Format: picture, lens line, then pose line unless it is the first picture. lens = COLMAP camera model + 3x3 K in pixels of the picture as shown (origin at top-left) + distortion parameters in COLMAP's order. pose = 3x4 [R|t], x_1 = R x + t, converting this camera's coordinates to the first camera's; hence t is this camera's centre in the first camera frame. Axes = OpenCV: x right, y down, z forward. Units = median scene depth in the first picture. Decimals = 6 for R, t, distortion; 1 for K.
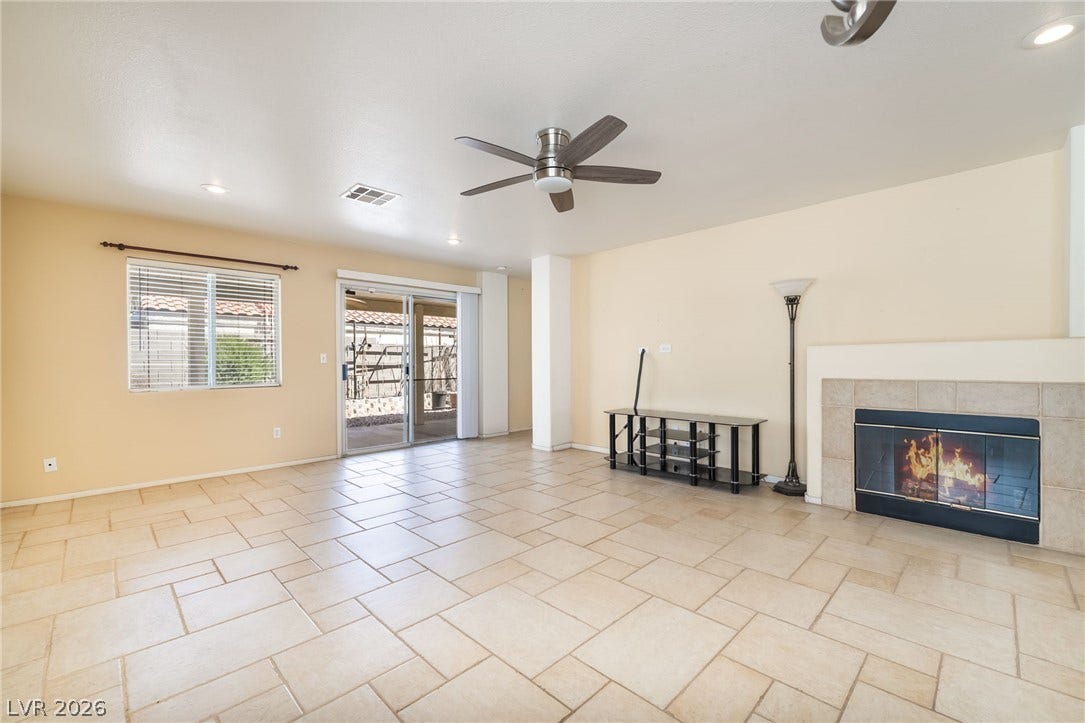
lens RADIAL K [[450.7, 0, 541.5], [0, 450.7, 364.8], [0, 0, 1]] dist [-0.001054, -0.000105]
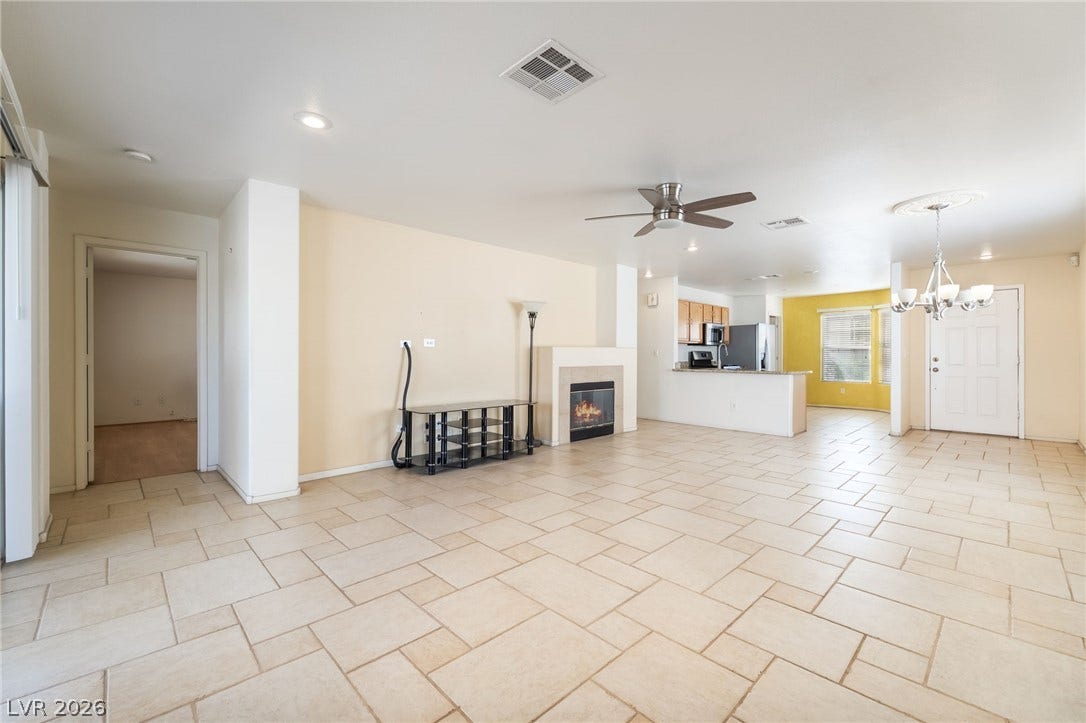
lens RADIAL K [[451.1, 0, 539.1], [0, 451.1, 357.6], [0, 0, 1]] dist [-0.001054, -0.000105]
pose [[0.019342, 0.001541, 0.999812, -0.765357], [0.005269, 0.999985, -0.001643, -0.001246], [-0.999799, 0.005300, 0.019334, 0.792082]]
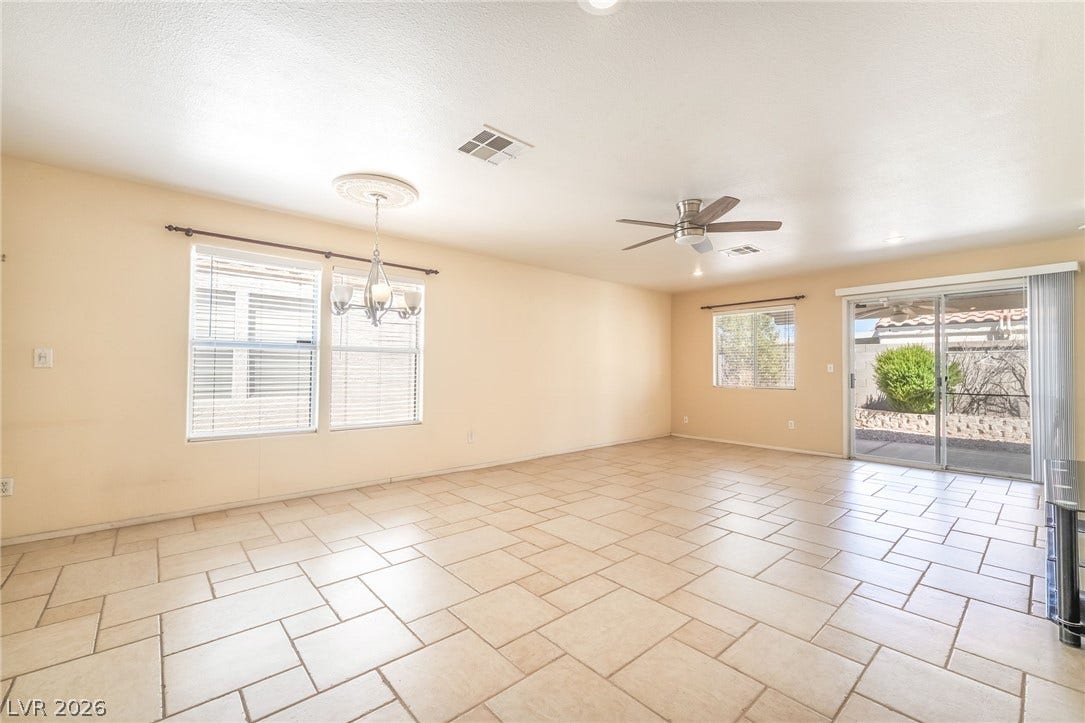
lens RADIAL K [[450.7, 0, 547.4], [0, 450.7, 358.8], [0, 0, 1]] dist [-0.001054, -0.000105]
pose [[-0.056307, -0.020498, -0.998203, 0.803901], [-0.012591, 0.999724, -0.019819, -0.006277], [0.998334, 0.011452, -0.056549, 0.383824]]
